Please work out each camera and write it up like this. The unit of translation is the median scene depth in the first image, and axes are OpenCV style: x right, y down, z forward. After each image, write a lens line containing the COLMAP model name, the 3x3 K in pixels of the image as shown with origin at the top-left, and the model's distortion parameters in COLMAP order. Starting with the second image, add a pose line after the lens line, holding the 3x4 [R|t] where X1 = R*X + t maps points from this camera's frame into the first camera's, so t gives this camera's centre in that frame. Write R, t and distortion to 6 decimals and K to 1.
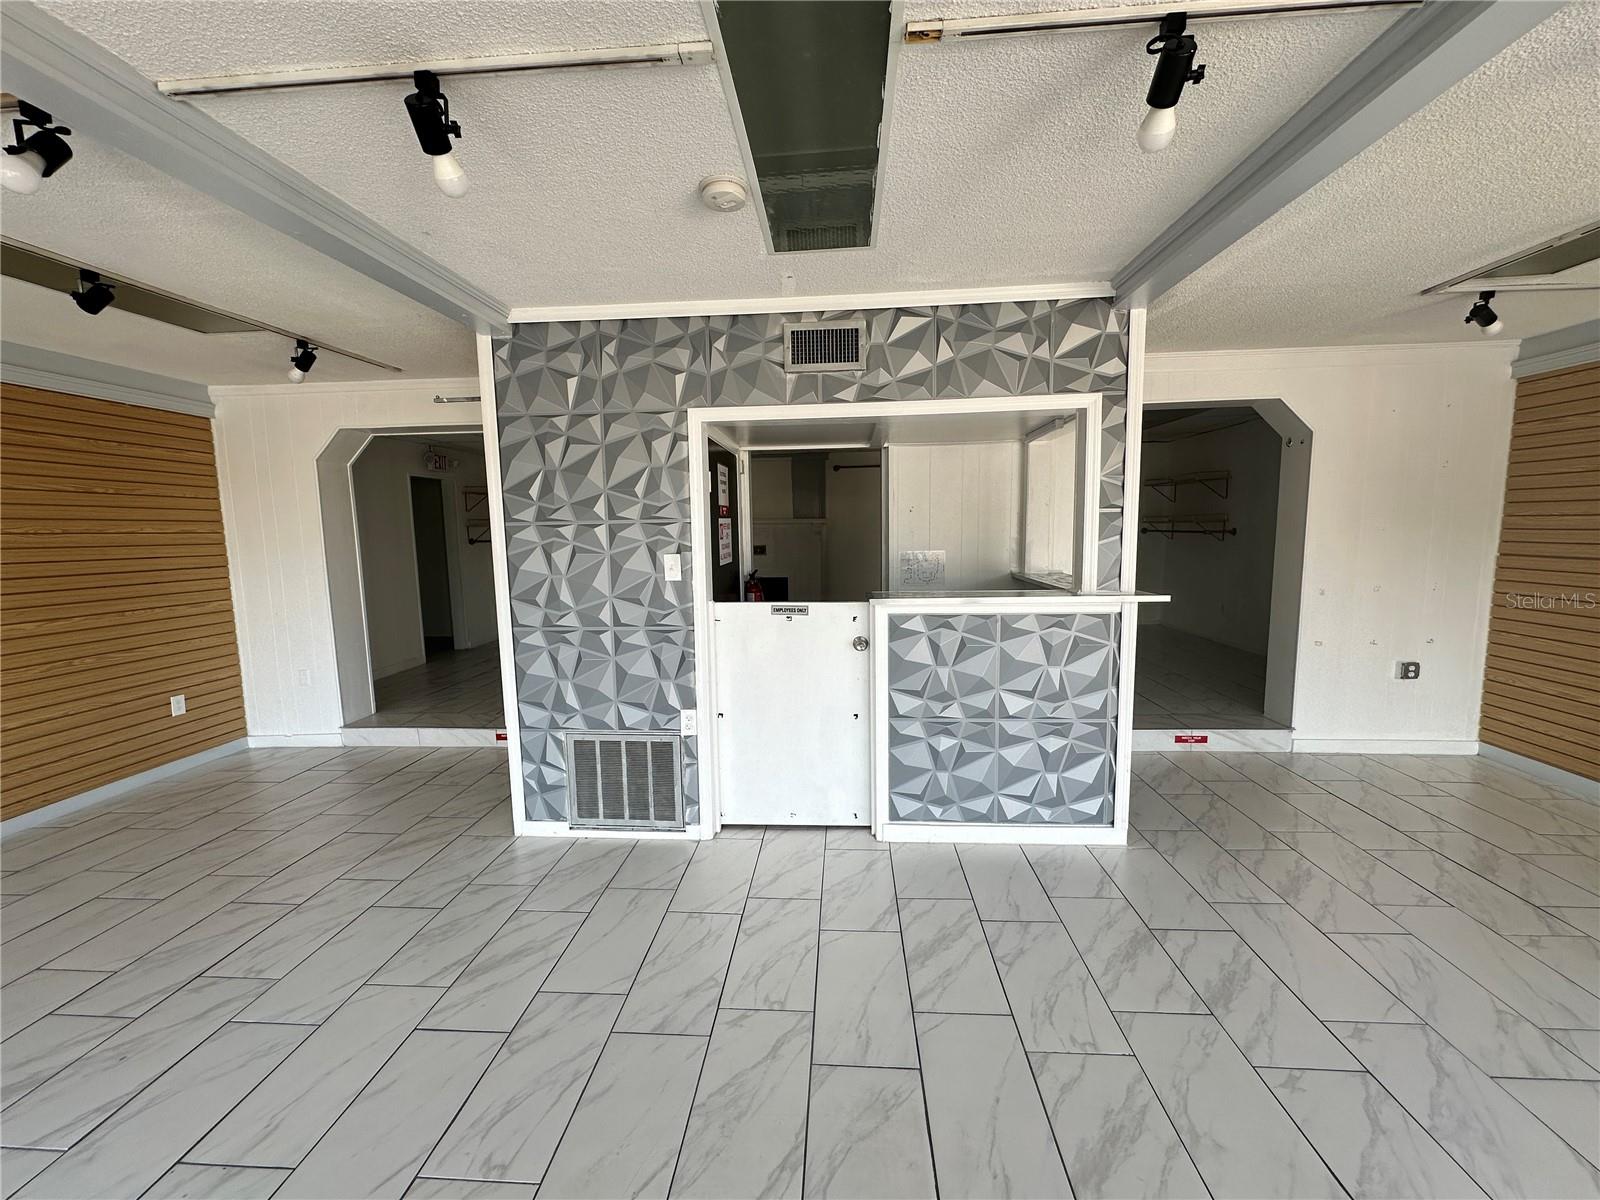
lens RADIAL K [[638.3, 0, 796.0], [0, 638.3, 601.2], [0, 0, 1]] dist [-0.000342, 0.001187]
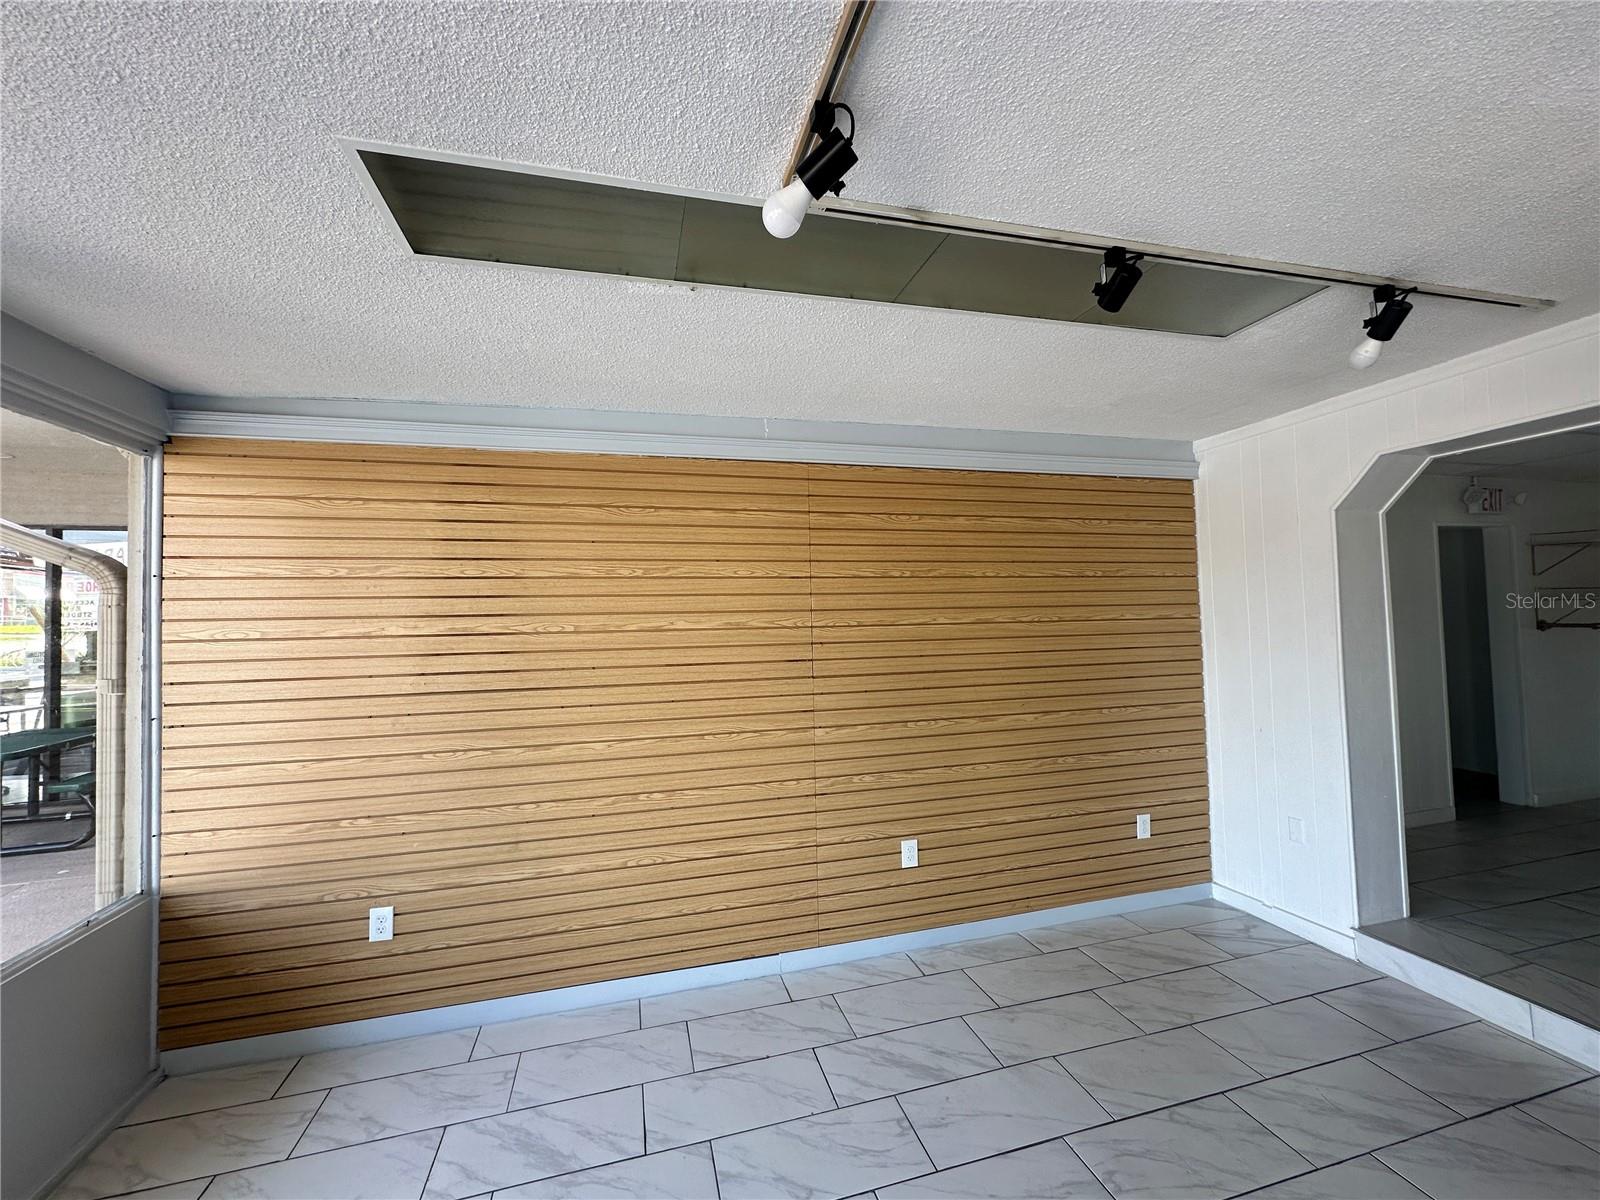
lens RADIAL K [[638.3, 0, 804.9], [0, 638.3, 597.3], [0, 0, 1]] dist [-0.000342, 0.001187]
pose [[0.338982, -0.024896, -0.940464, -0.316487], [-0.086544, 0.994586, -0.057523, -0.044789], [0.936804, 0.100891, 0.334992, 0.269730]]
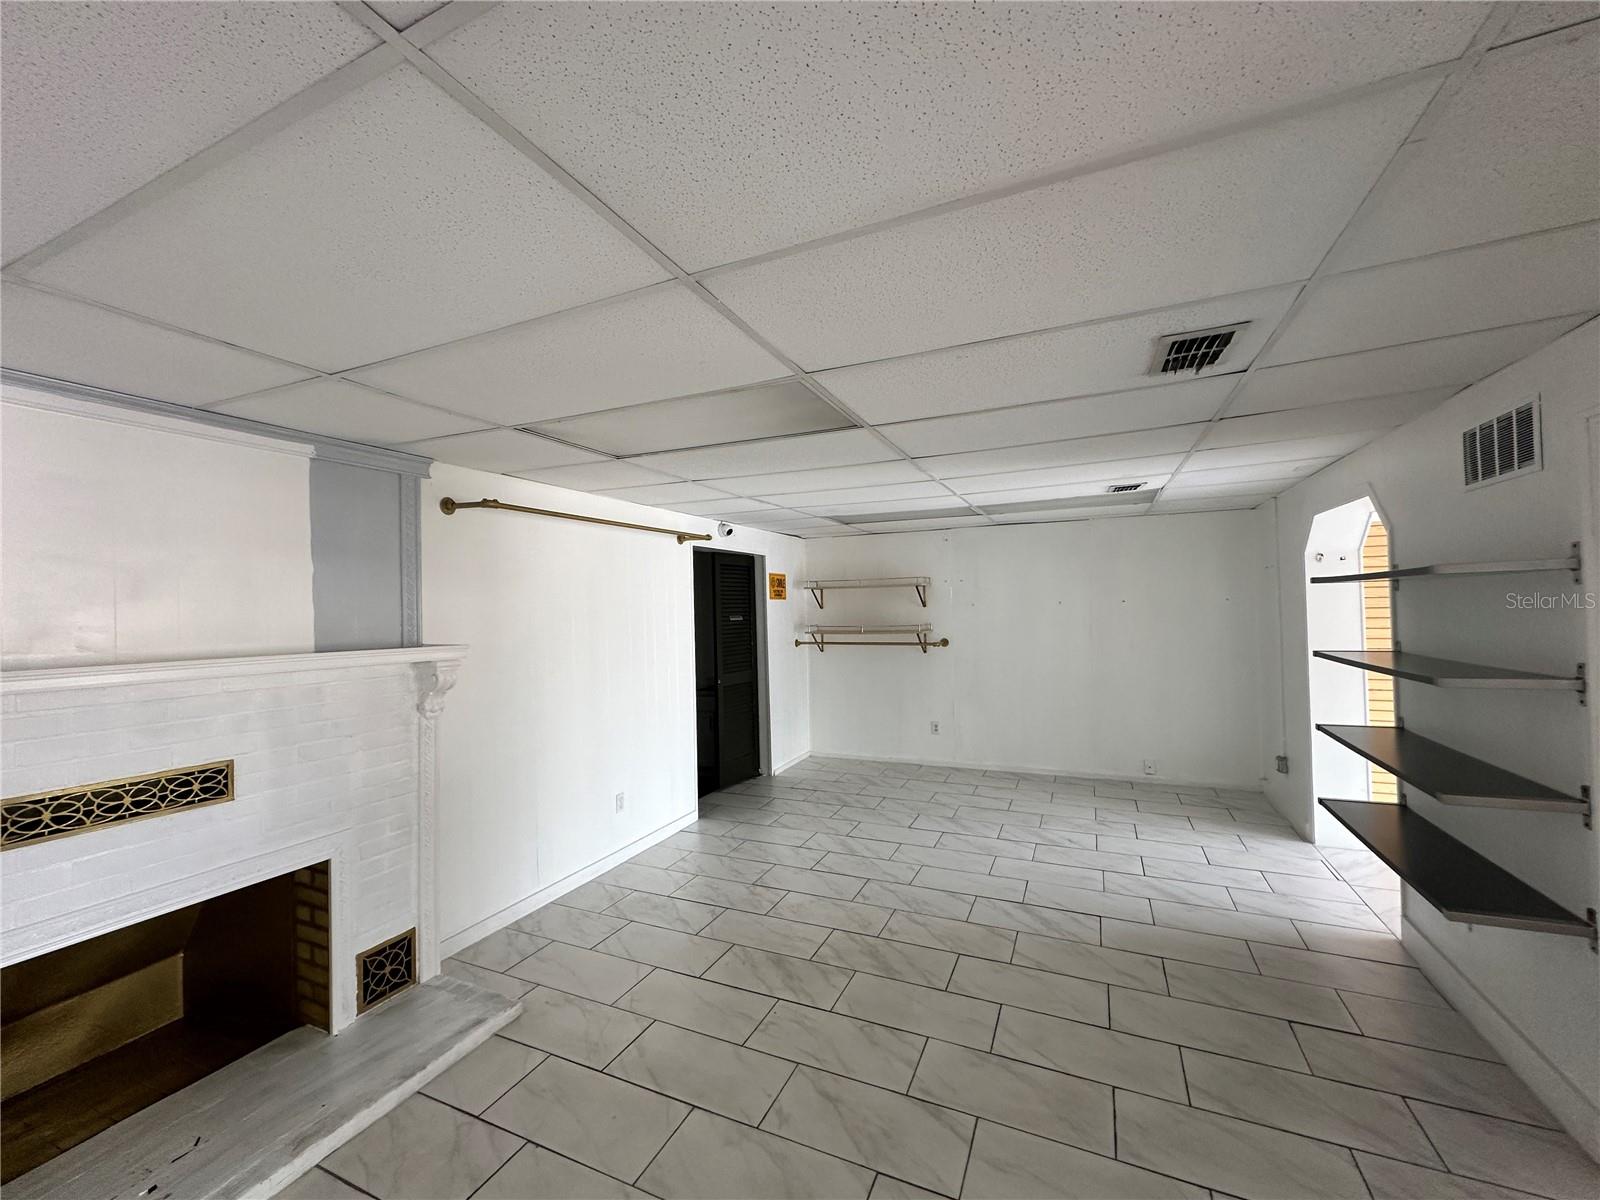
lens RADIAL K [[638.3, 0, 797.5], [0, 638.3, 602.0], [0, 0, 1]] dist [-0.000342, 0.001187]
pose [[0.348756, 0.021353, 0.936970, -0.400784], [0.126847, 0.989466, -0.069764, -0.201082], [-0.928590, 0.143182, 0.342373, 1.355206]]
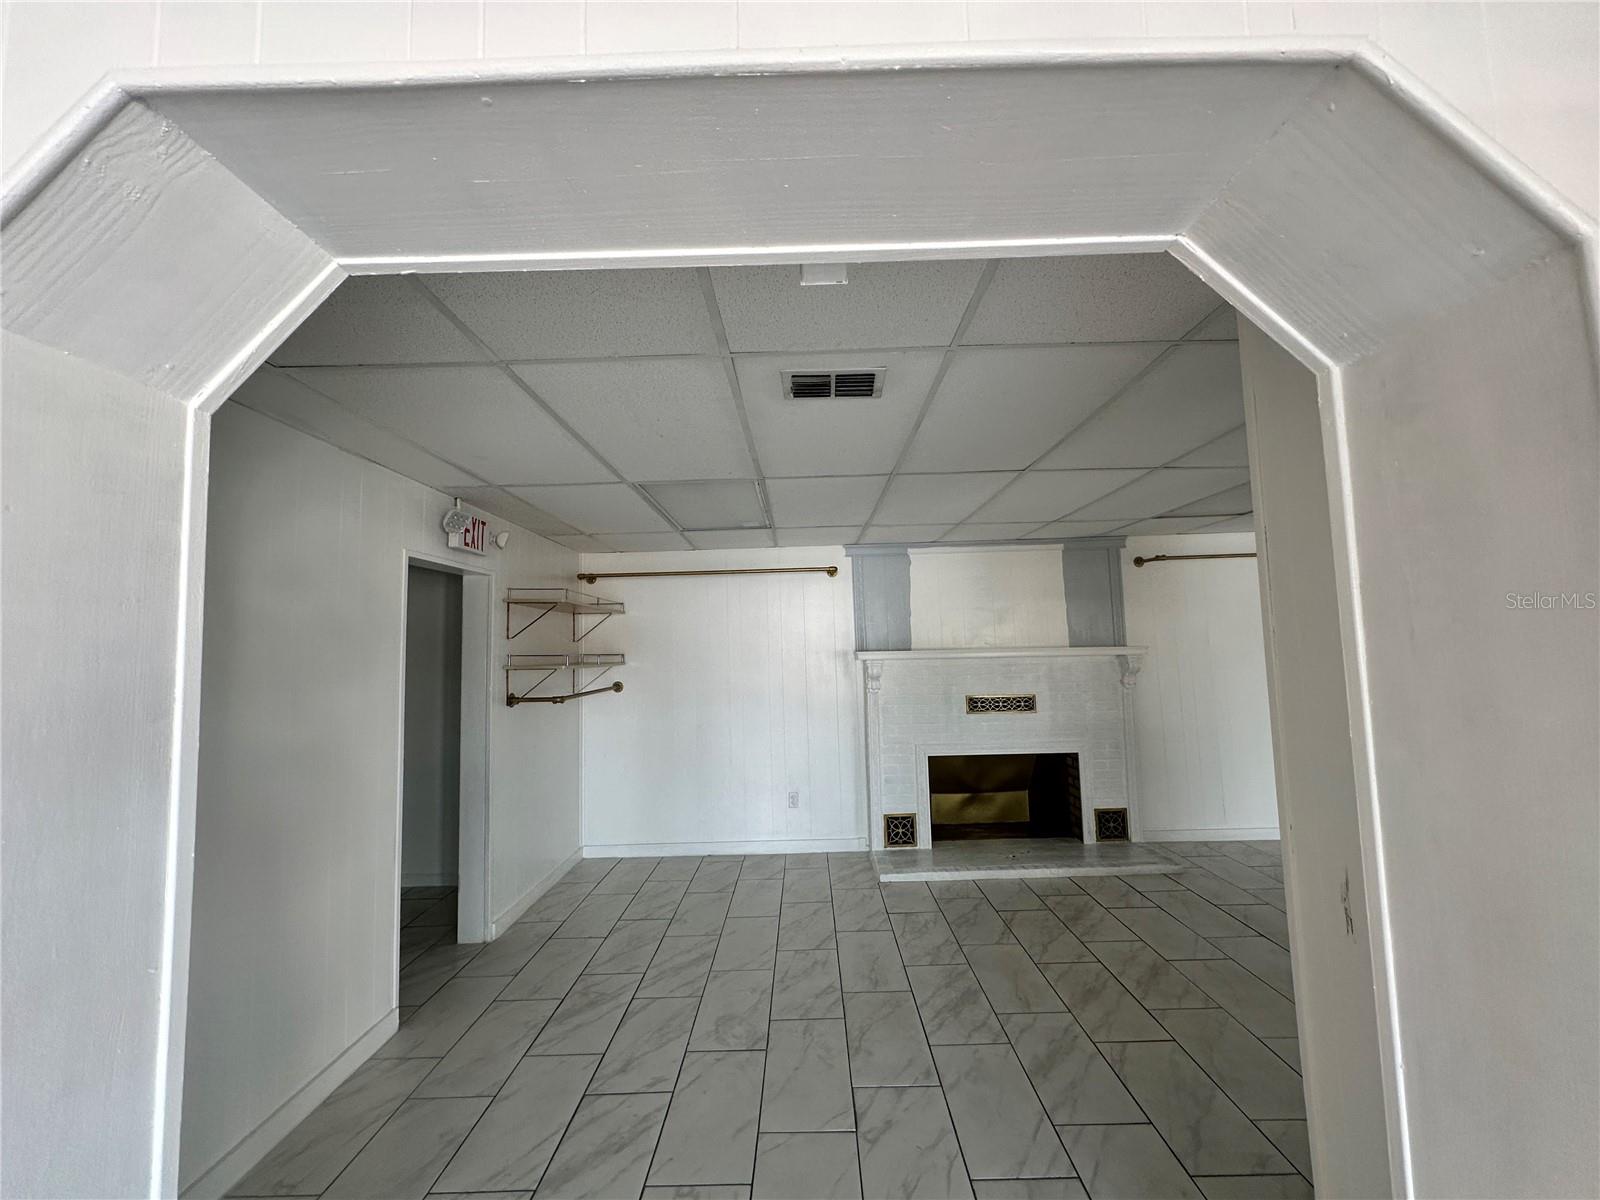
lens RADIAL K [[638.3, 0, 800.5], [0, 638.3, 602.4], [0, 0, 1]] dist [-0.000342, 0.001187]
pose [[0.997634, -0.005083, 0.068557, -0.565229], [0.018293, 0.980935, -0.193473, -0.120535], [-0.066266, 0.194269, 0.978707, 0.868110]]
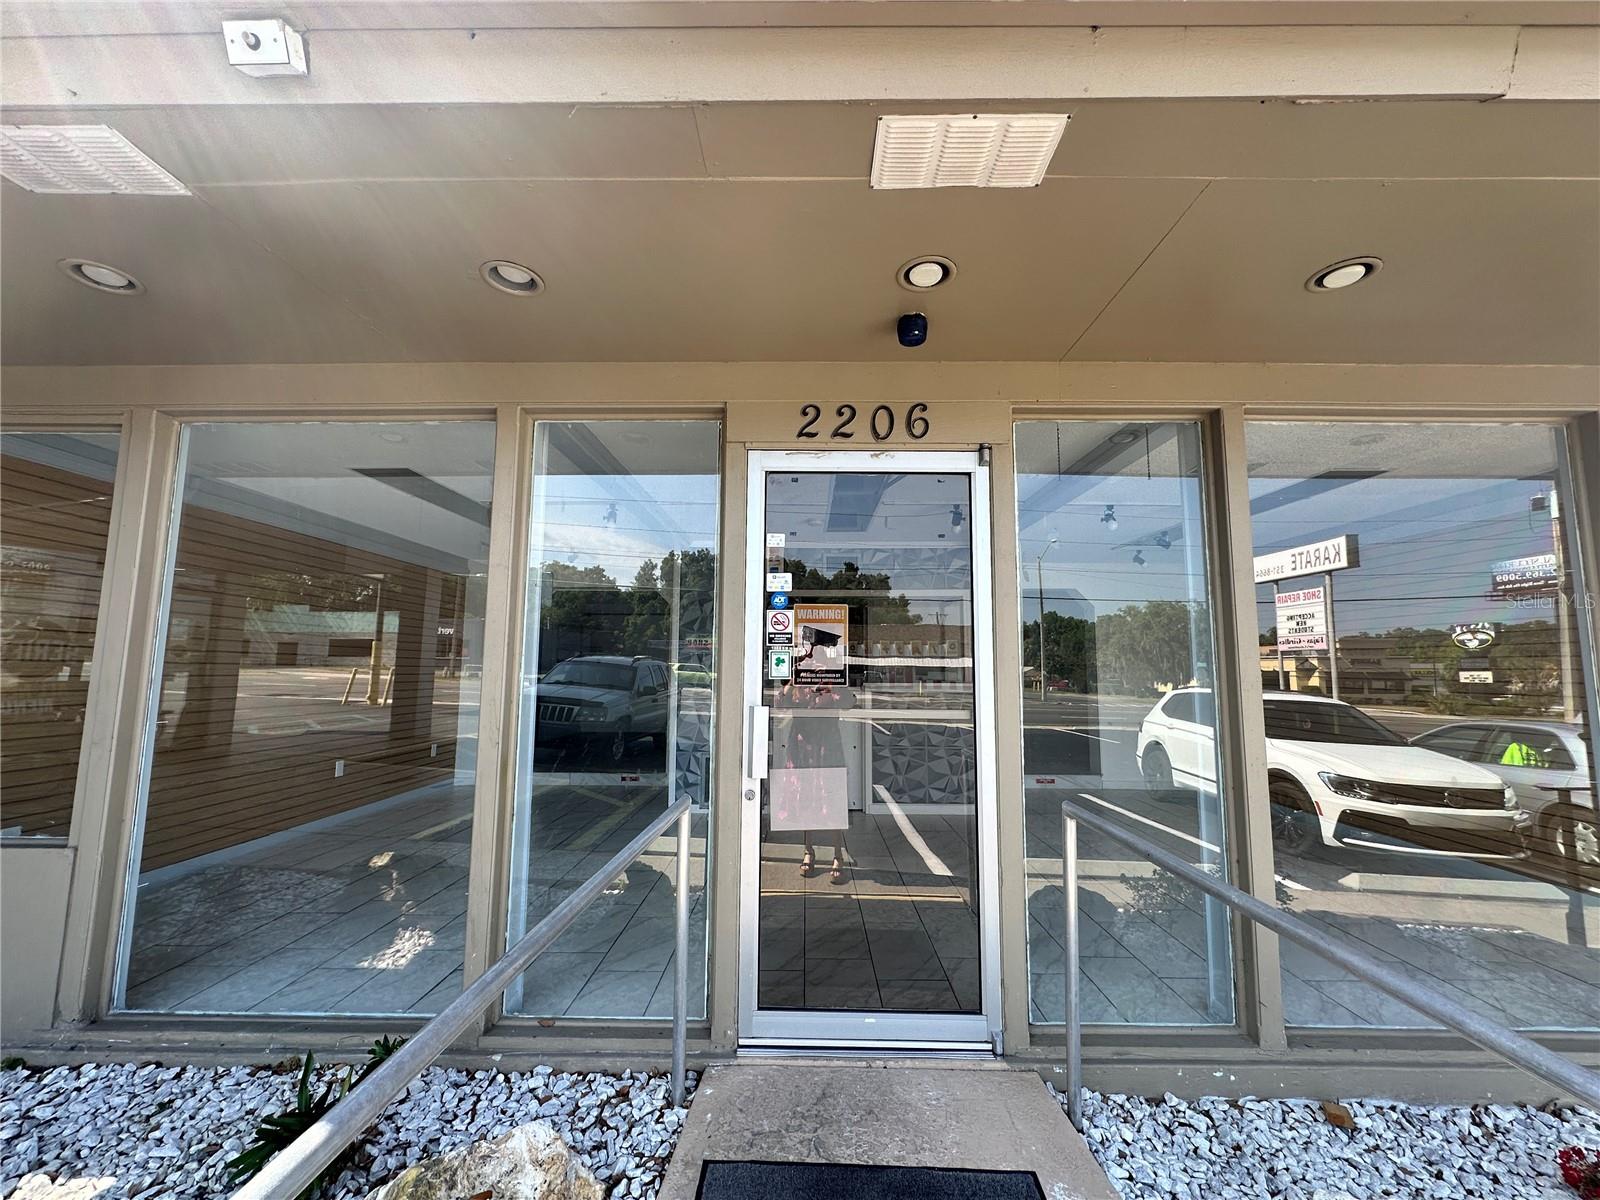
lens RADIAL K [[638.3, 0, 793.0], [0, 638.3, 590.7], [0, 0, 1]] dist [-0.000342, 0.001187]
pose [[0.997937, 0.032639, 0.055292, -0.152405], [-0.019484, 0.974492, -0.223575, 0.110689], [-0.061179, 0.222036, 0.973117, -0.685719]]
